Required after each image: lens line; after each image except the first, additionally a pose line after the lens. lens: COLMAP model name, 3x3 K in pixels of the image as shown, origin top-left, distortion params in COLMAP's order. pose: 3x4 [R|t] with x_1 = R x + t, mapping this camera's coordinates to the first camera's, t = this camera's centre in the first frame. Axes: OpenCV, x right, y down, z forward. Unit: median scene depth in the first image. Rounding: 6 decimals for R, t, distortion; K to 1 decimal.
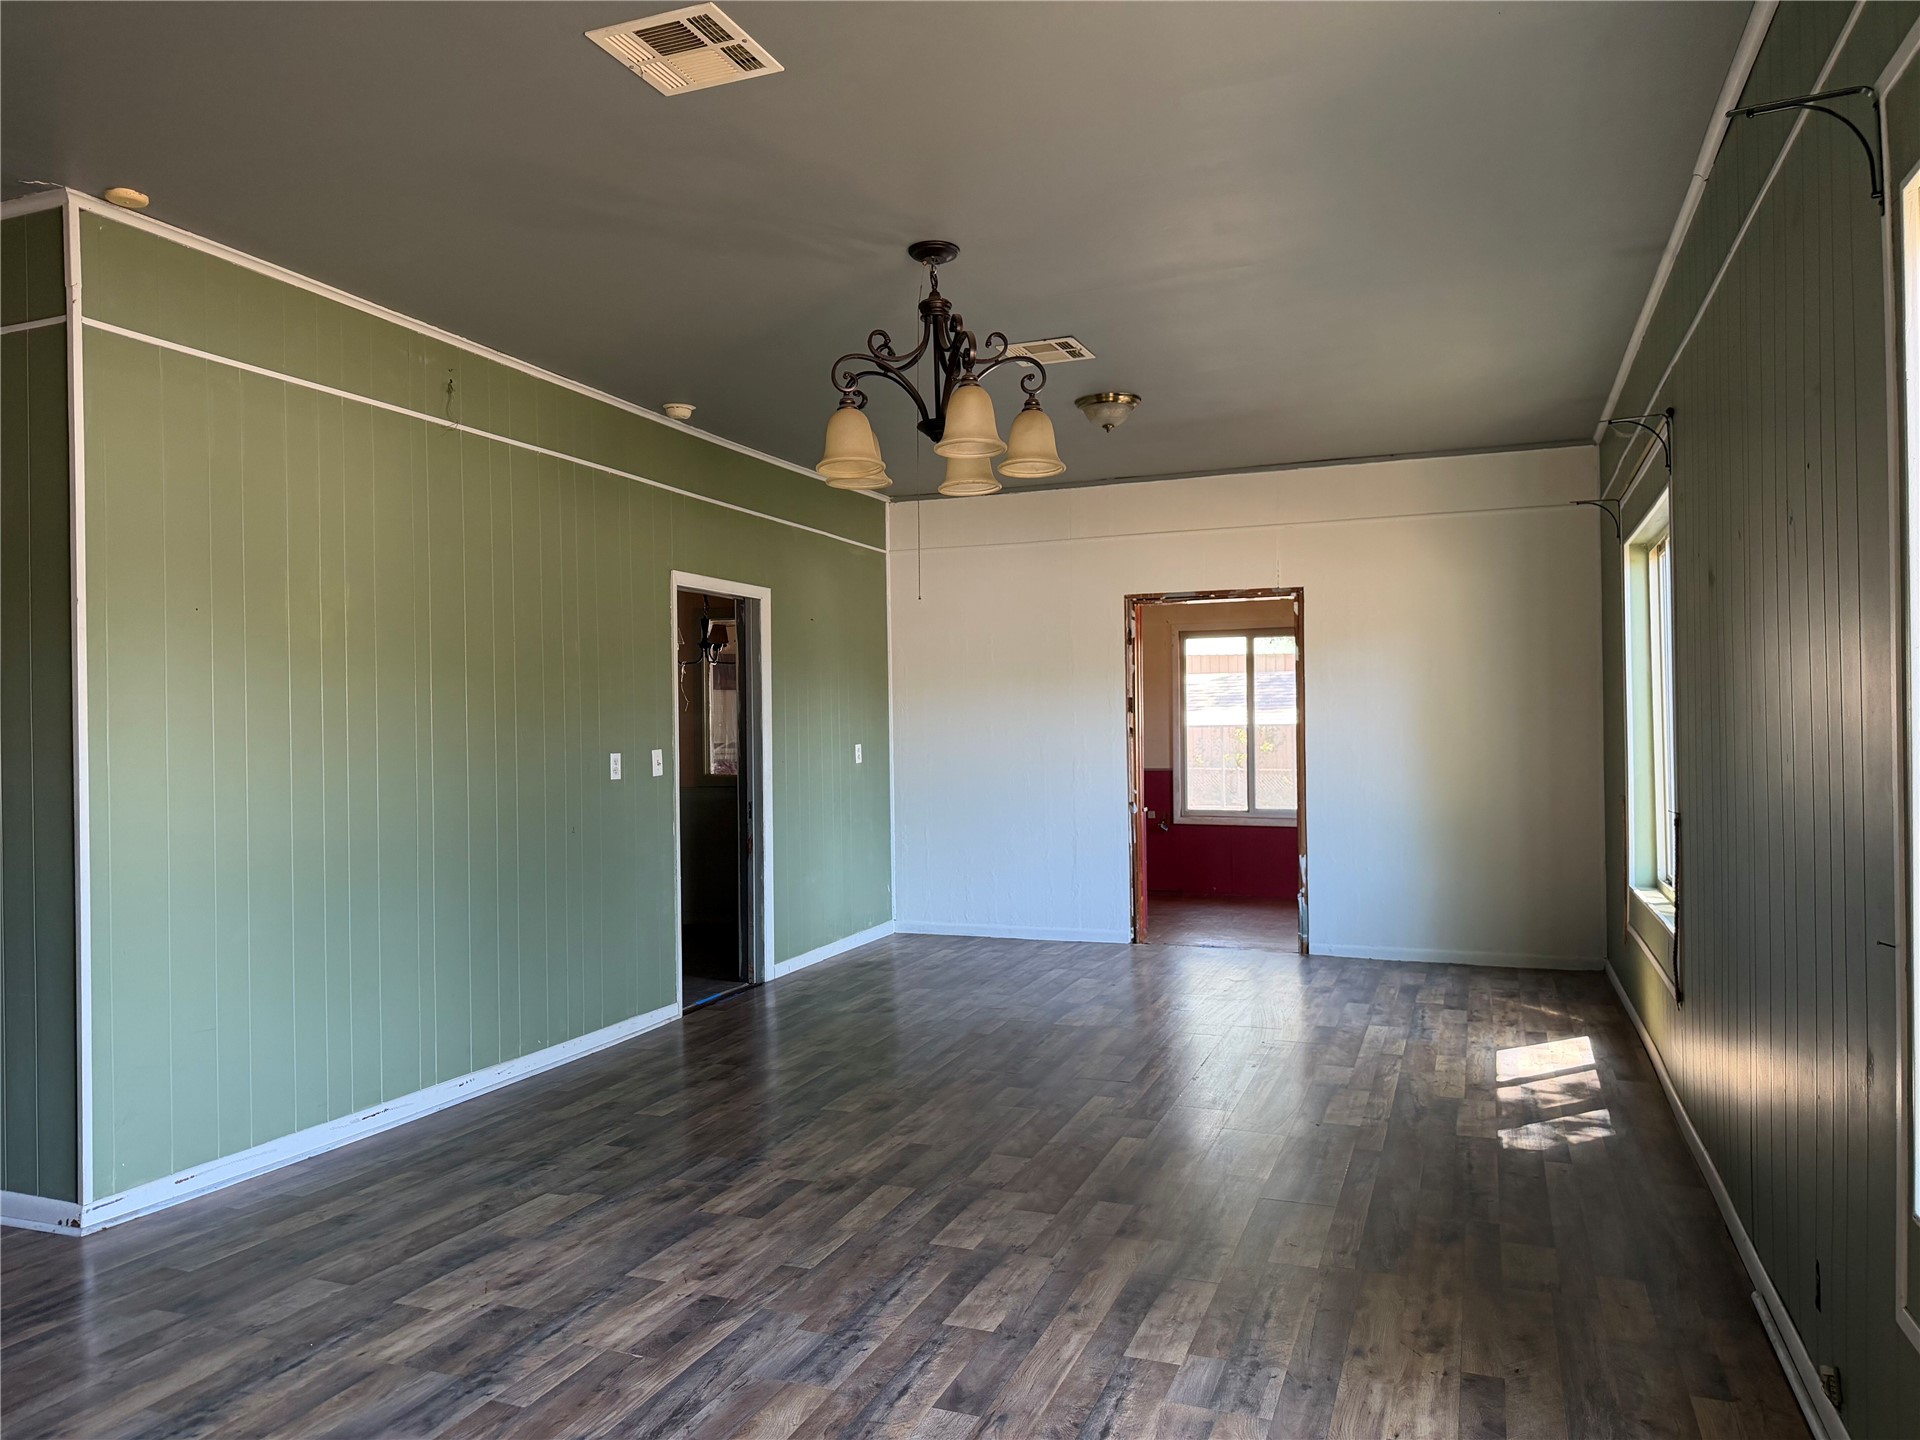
lens RADIAL K [[1355.8, 0, 930.1], [0, 1355.8, 726.9], [0, 0, 1]] dist [0.053110, -0.058828]
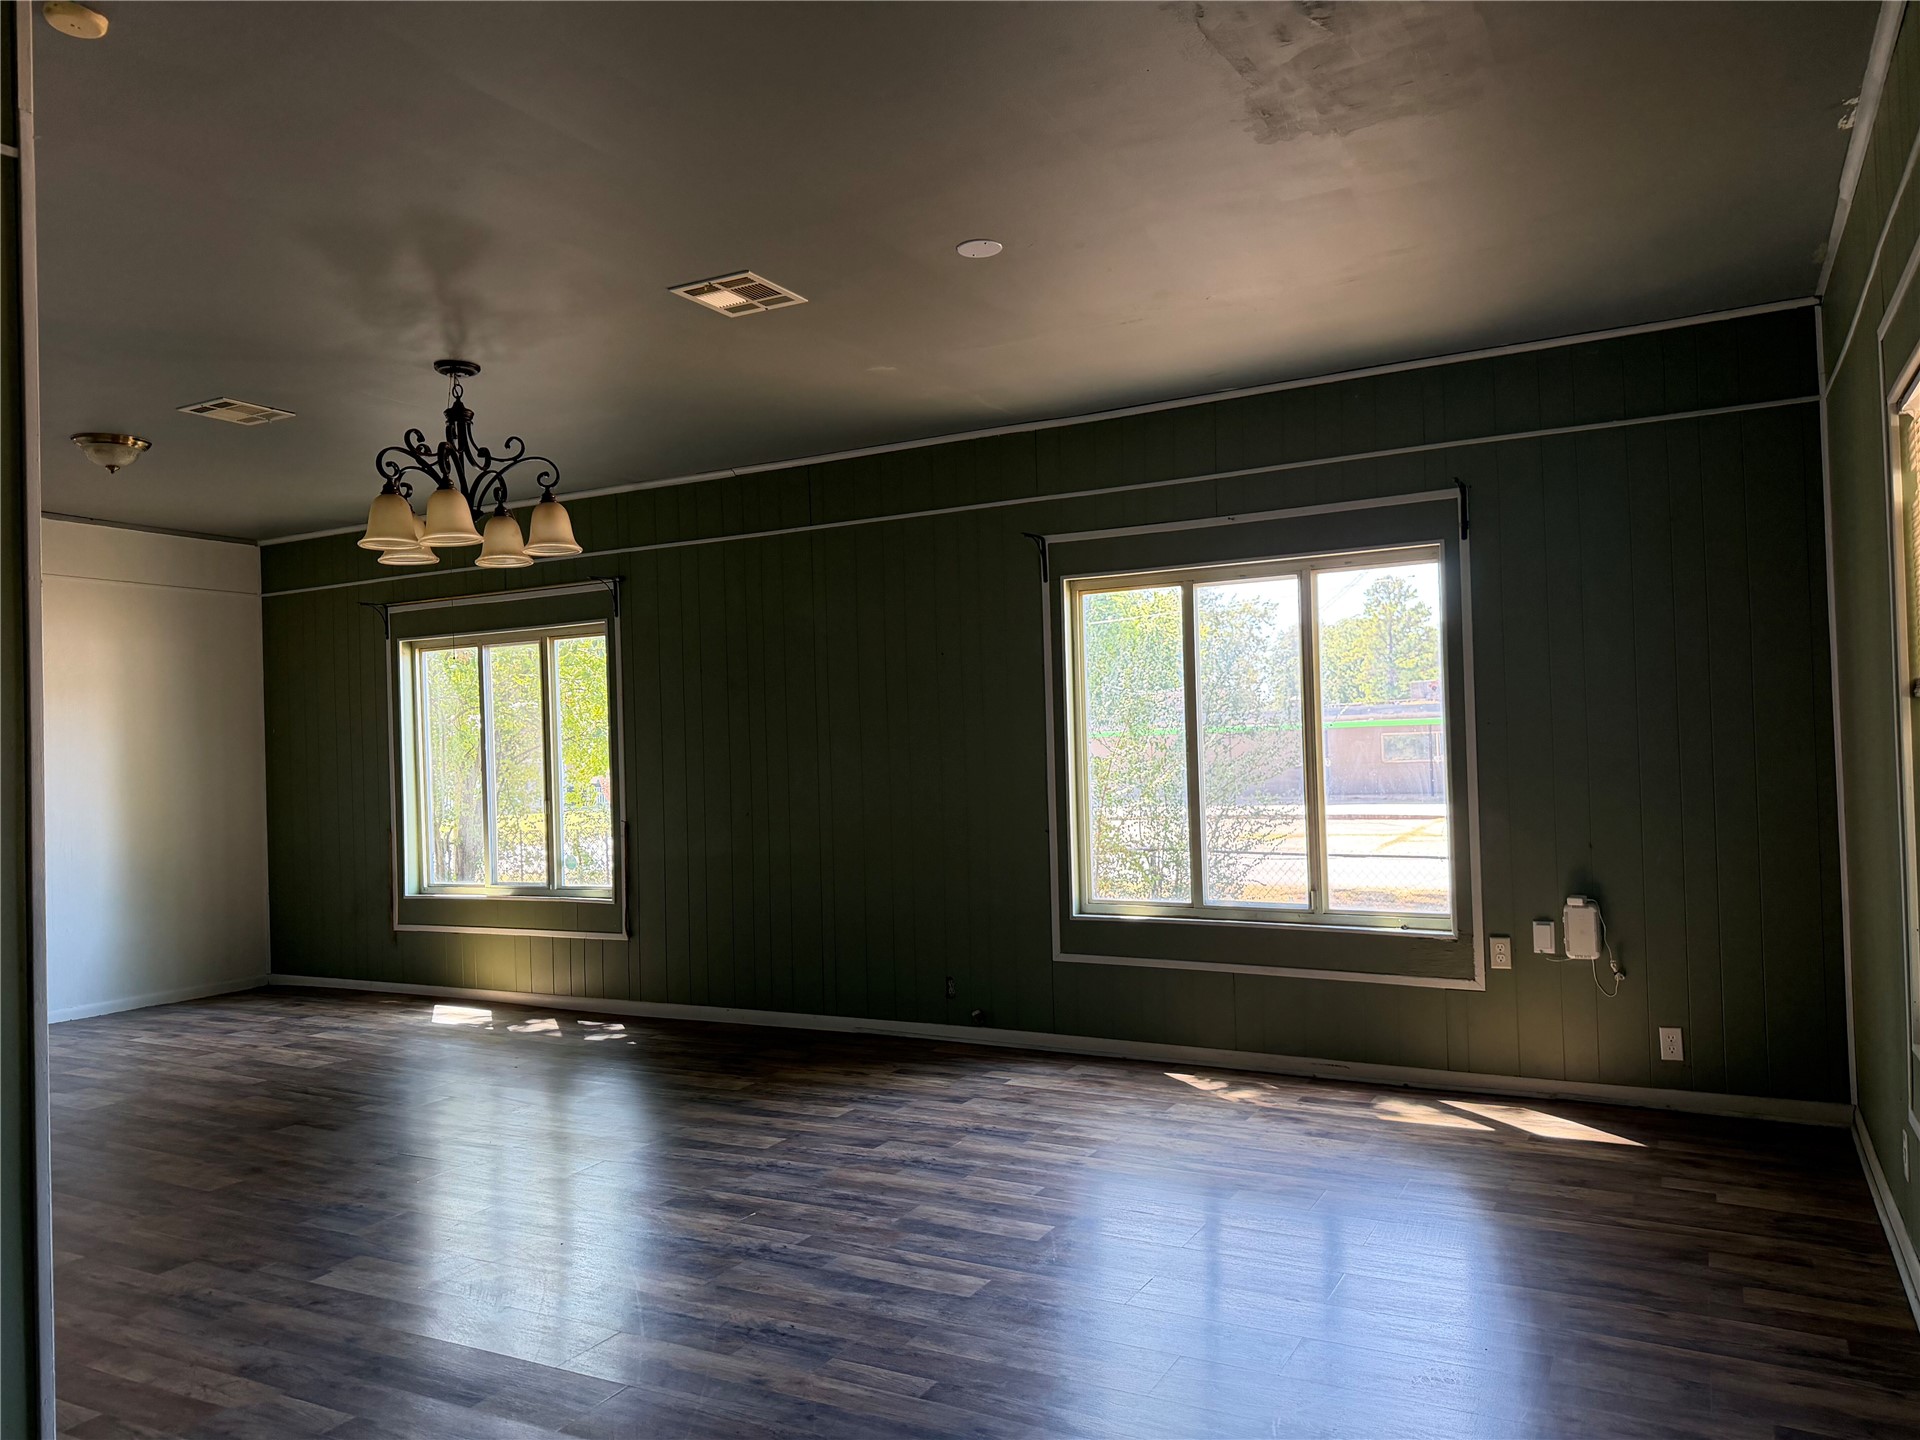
lens RADIAL K [[1355.8, 0, 978.5], [0, 1355.8, 729.4], [0, 0, 1]] dist [0.053110, -0.058828]
pose [[0.107047, 0.023041, 0.993987, -1.216165], [0.029688, 0.999212, -0.026359, 0.010737], [-0.993811, 0.032331, 0.106279, 0.473715]]
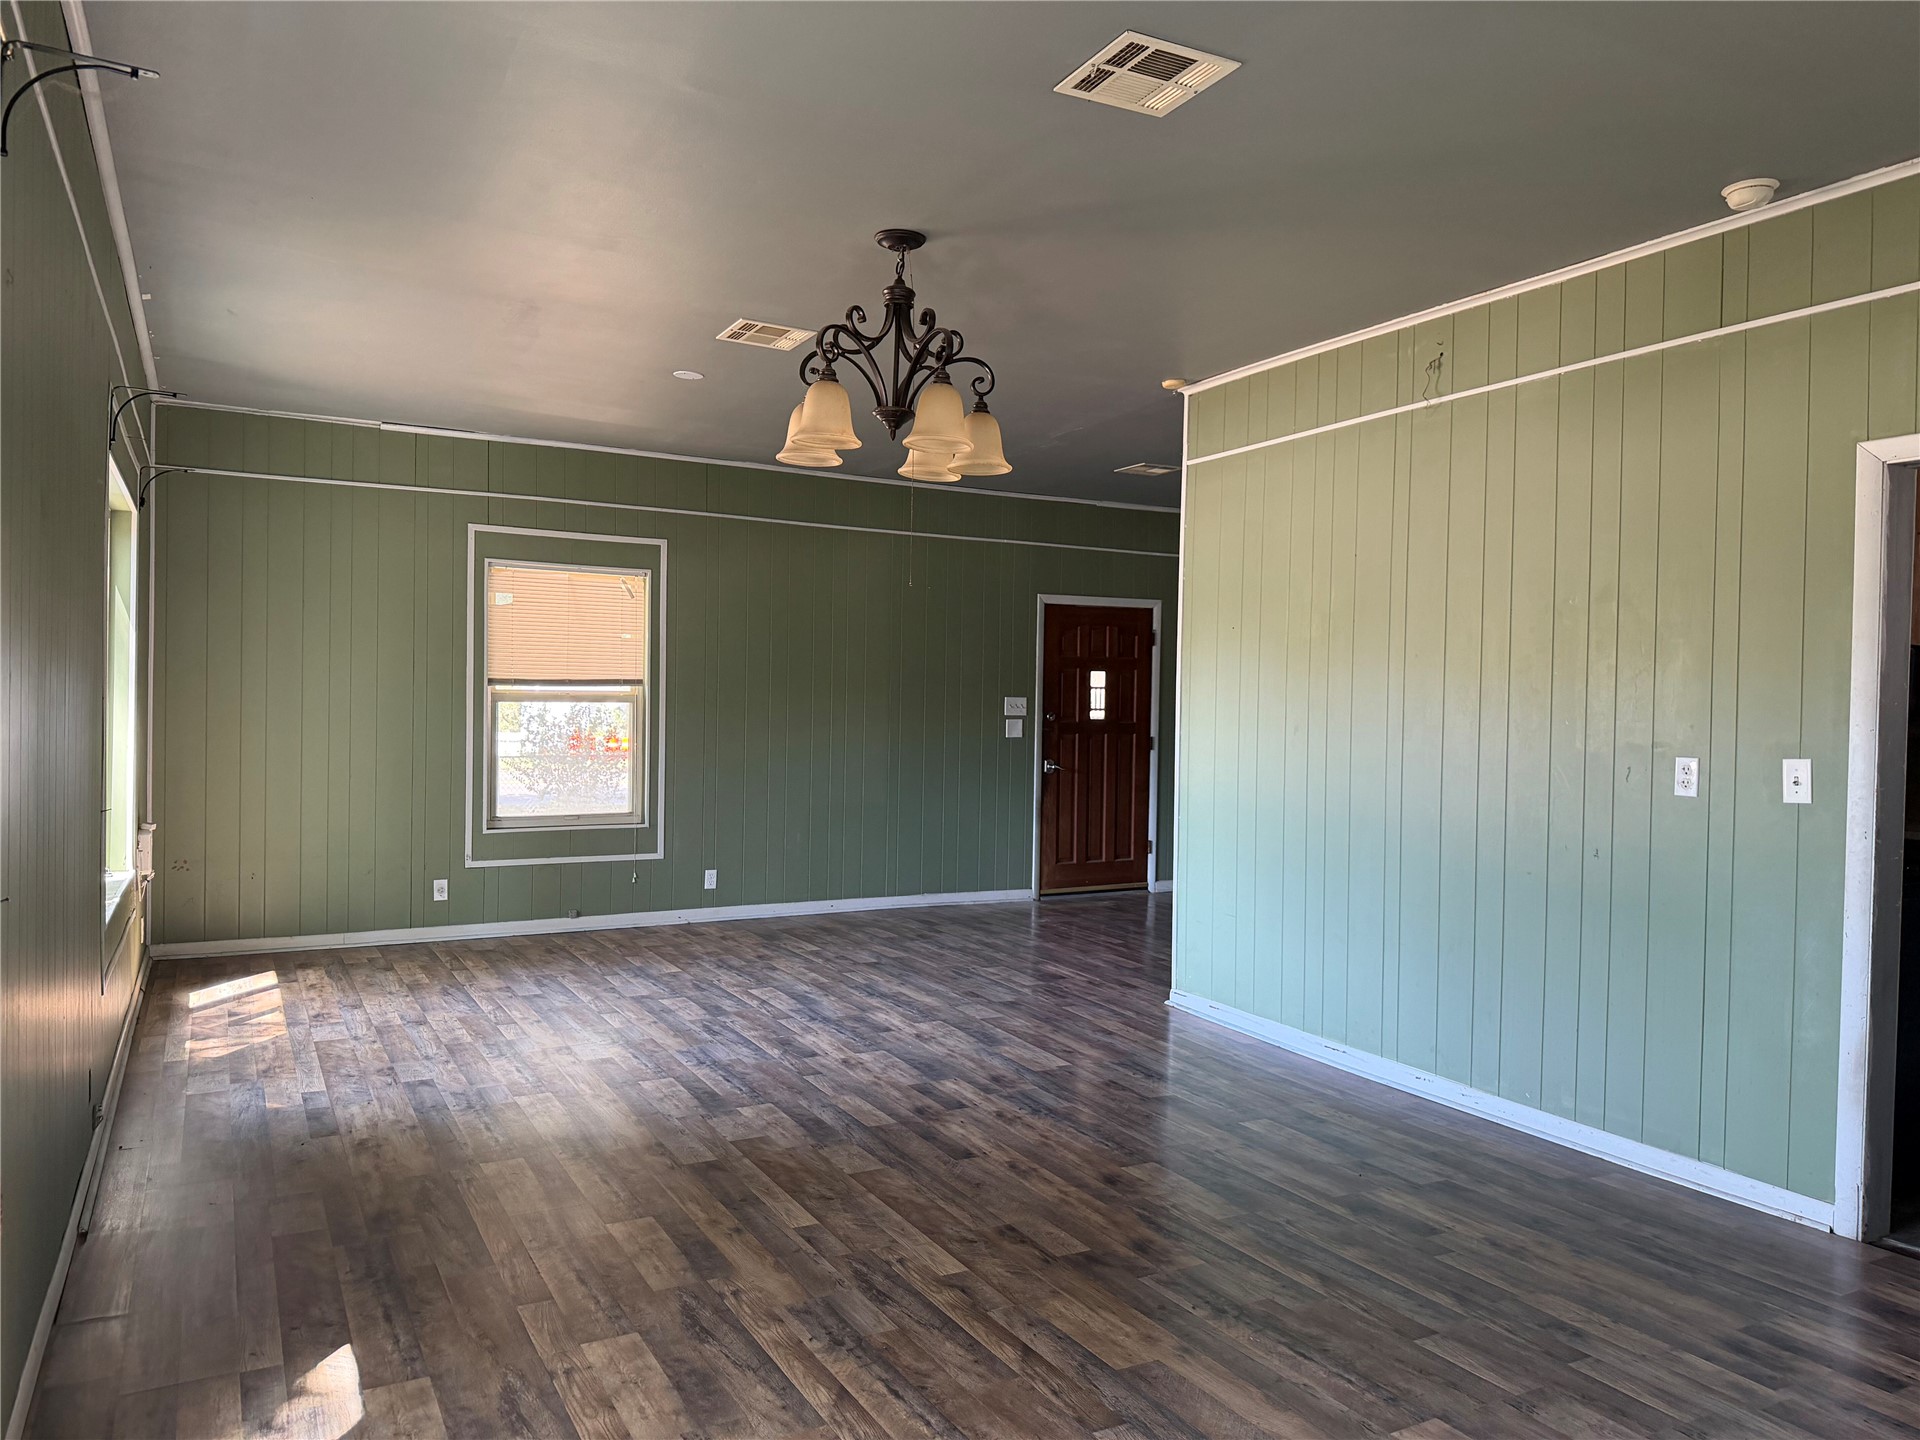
lens RADIAL K [[1355.8, 0, 976.7], [0, 1355.8, 714.4], [0, 0, 1]] dist [0.053110, -0.058828]
pose [[-0.626553, 0.011958, -0.779287, 0.825683], [-0.011266, 0.999639, 0.024397, -0.022975], [0.779298, 0.024065, -0.626192, 1.831639]]
